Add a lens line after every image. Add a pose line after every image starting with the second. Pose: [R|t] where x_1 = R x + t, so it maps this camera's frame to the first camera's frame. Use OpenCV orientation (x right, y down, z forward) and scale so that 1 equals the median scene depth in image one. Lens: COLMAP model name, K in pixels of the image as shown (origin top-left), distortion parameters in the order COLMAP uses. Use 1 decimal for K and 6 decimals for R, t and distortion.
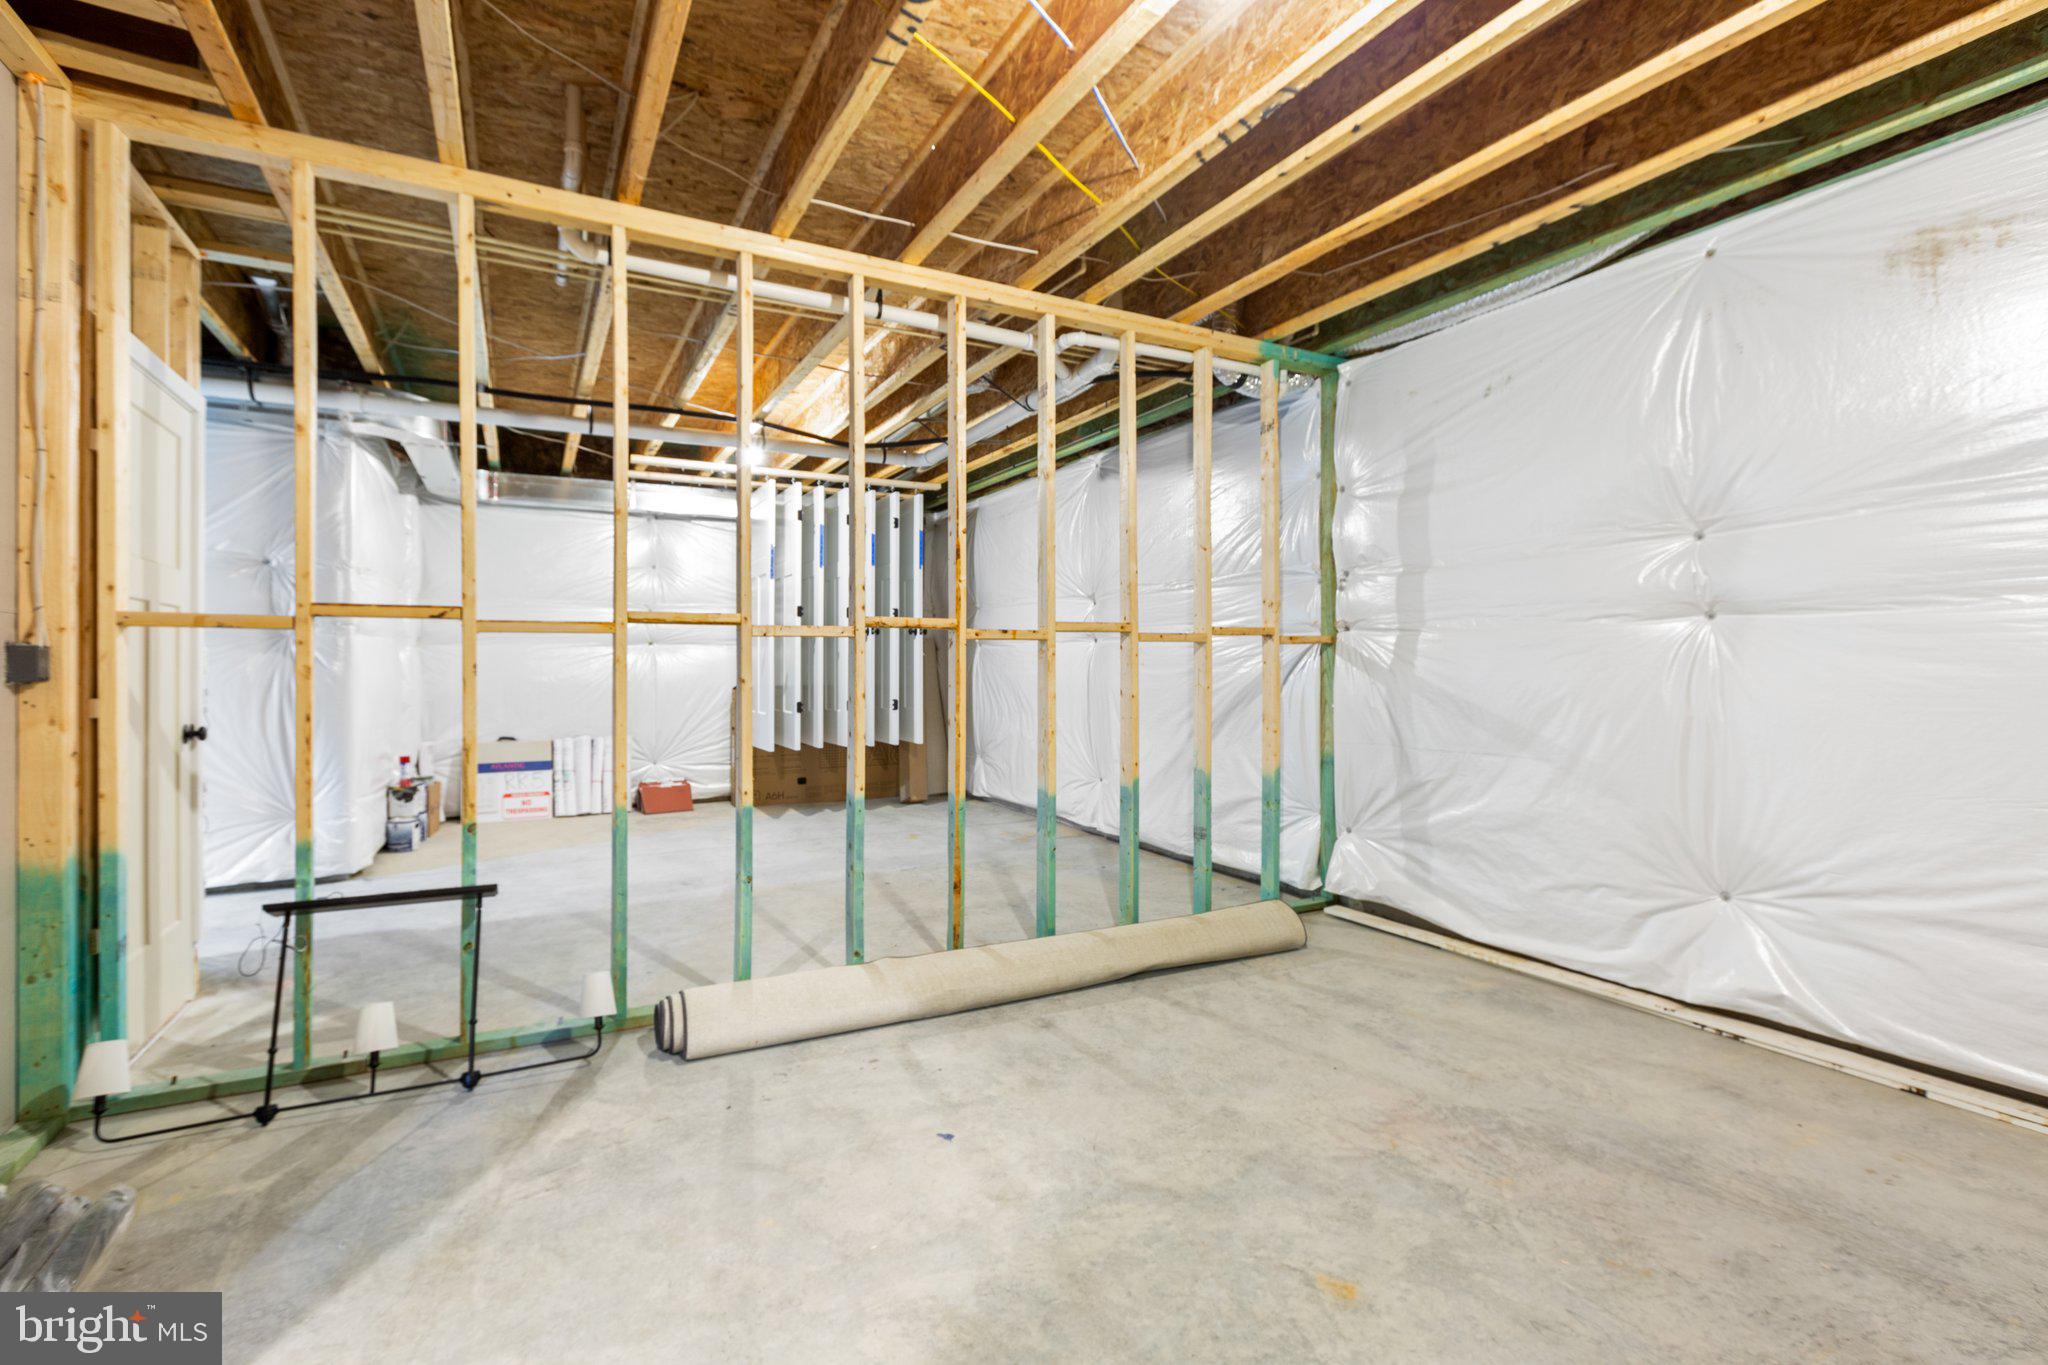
lens RADIAL K [[916.5, 0, 1027.8], [0, 916.5, 661.7], [0, 0, 1]] dist [-0.001420, 0.000364]
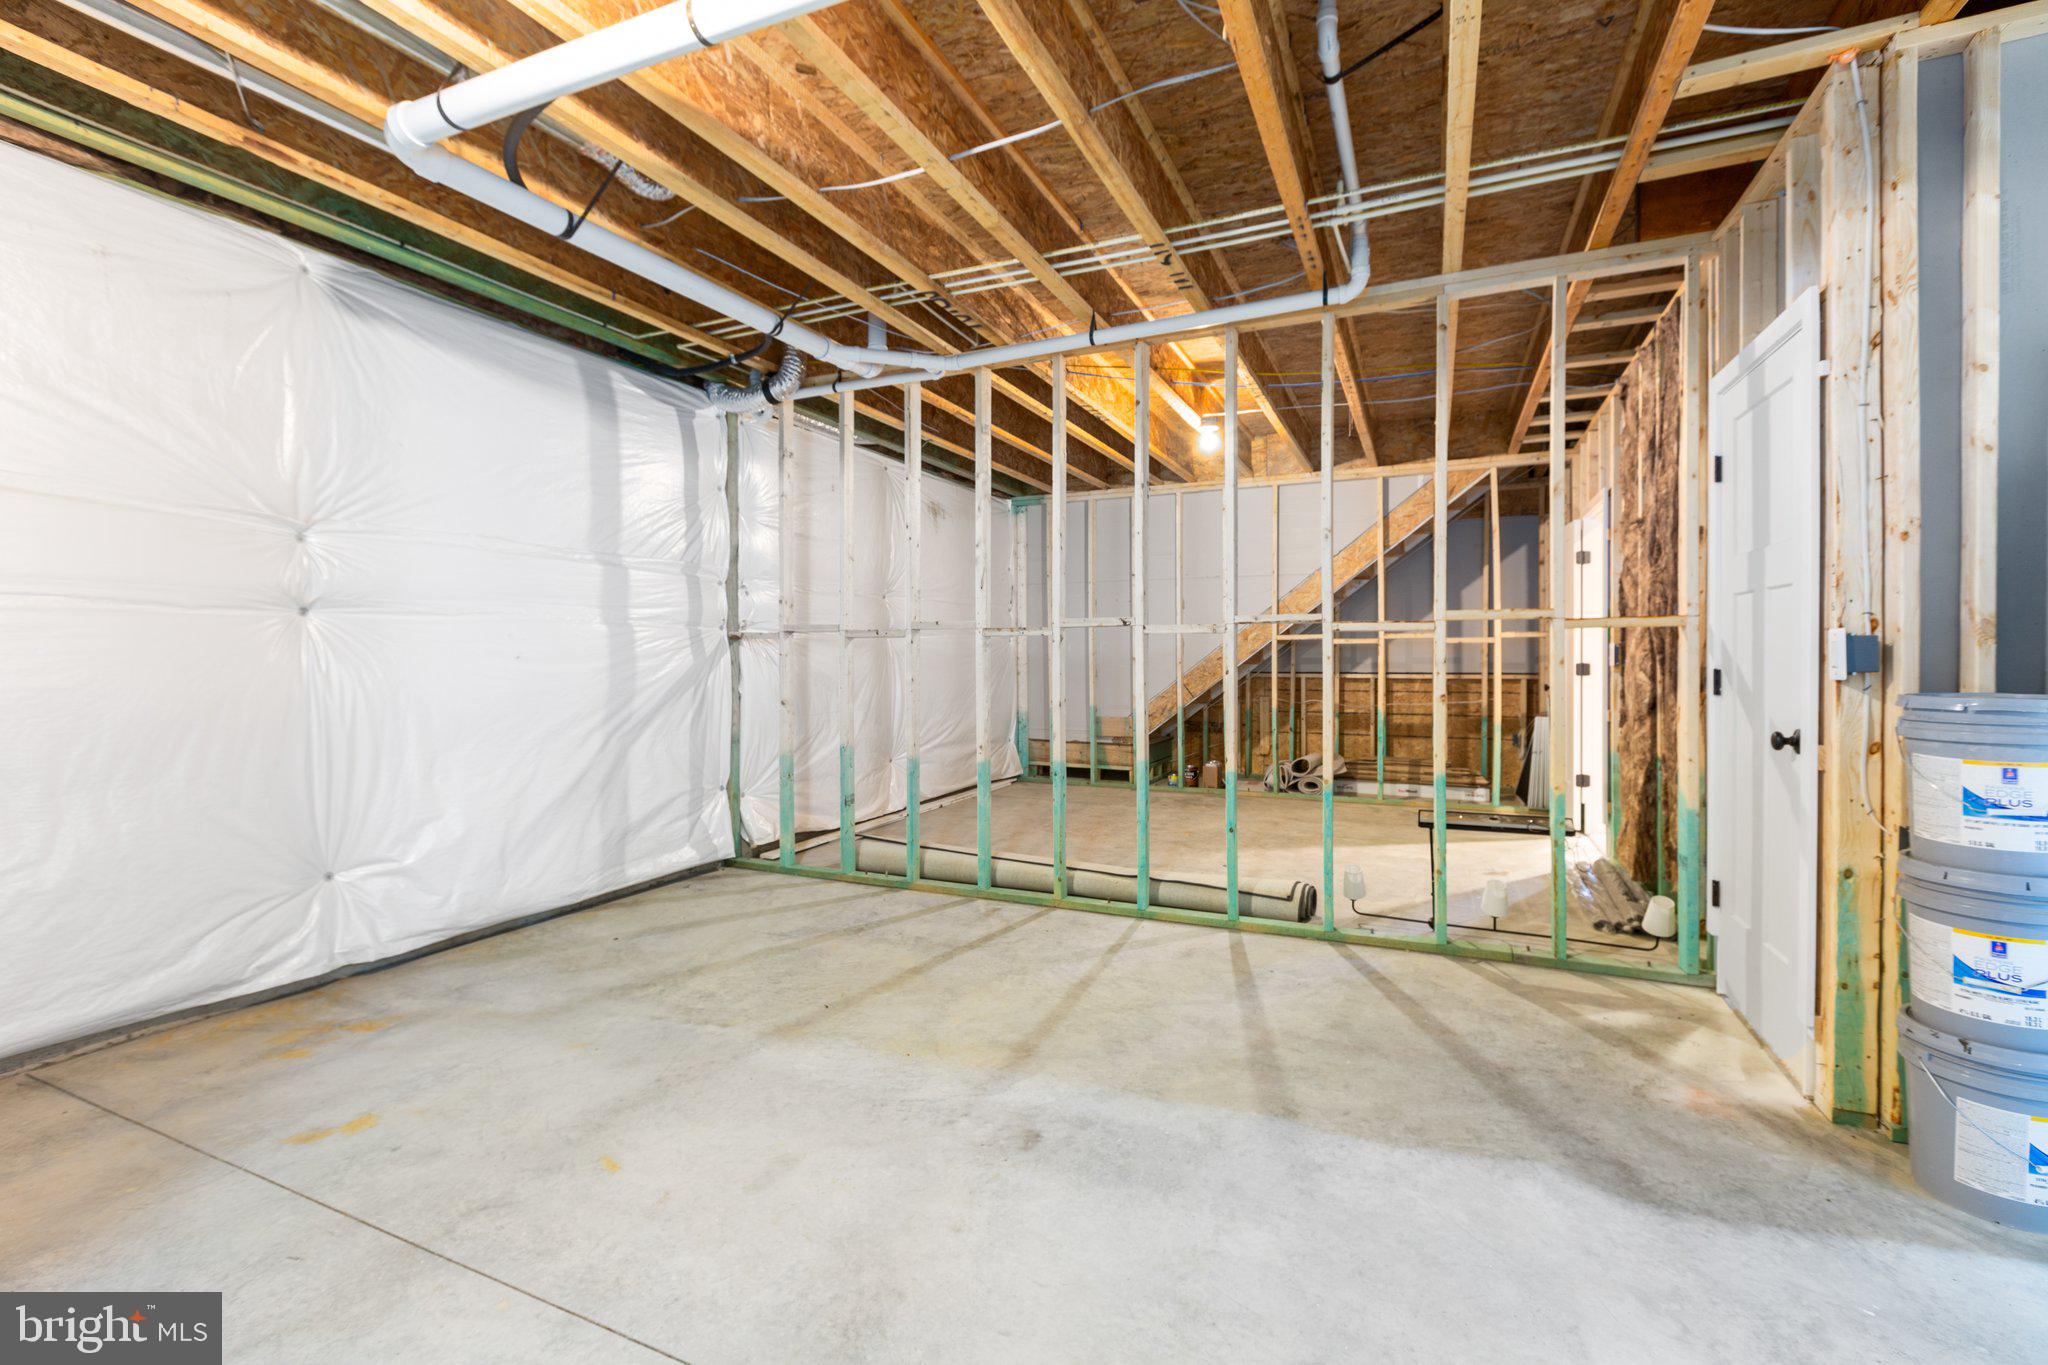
lens RADIAL K [[916.5, 0, 1023.8], [0, 916.5, 672.3], [0, 0, 1]] dist [-0.001420, 0.000364]
pose [[-0.603470, -0.010219, 0.797320, -0.898918], [0.007825, 0.999794, 0.018736, 0.004562], [-0.797347, 0.017546, -0.603266, 1.569026]]
